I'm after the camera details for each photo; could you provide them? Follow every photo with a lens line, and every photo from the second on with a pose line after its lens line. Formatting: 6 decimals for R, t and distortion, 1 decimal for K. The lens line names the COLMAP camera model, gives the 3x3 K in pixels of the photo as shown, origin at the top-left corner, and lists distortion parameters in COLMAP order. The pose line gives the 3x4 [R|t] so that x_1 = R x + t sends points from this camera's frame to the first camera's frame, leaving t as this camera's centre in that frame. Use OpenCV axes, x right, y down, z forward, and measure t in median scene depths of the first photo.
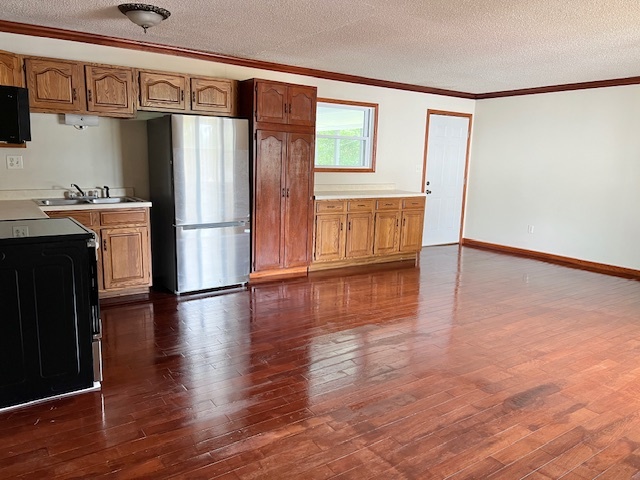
lens RADIAL K [[484.1, 0, 320.0], [0, 484.1, 240.0], [0, 0, 1]] dist [0.007823, 0.001917]
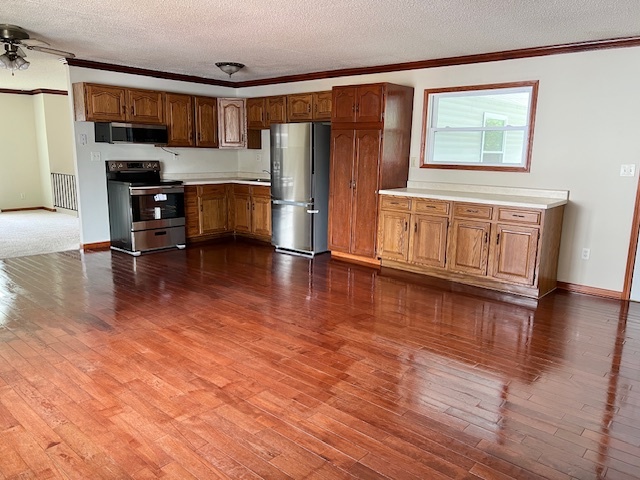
lens RADIAL K [[484.1, 0, 320.0], [0, 484.1, 240.0], [0, 0, 1]] dist [0.007823, 0.001917]
pose [[0.234194, 0.150596, -0.960455, 0.962180], [-0.177725, 0.977913, 0.109998, -0.080015], [0.955807, 0.144936, 0.255786, 0.646086]]
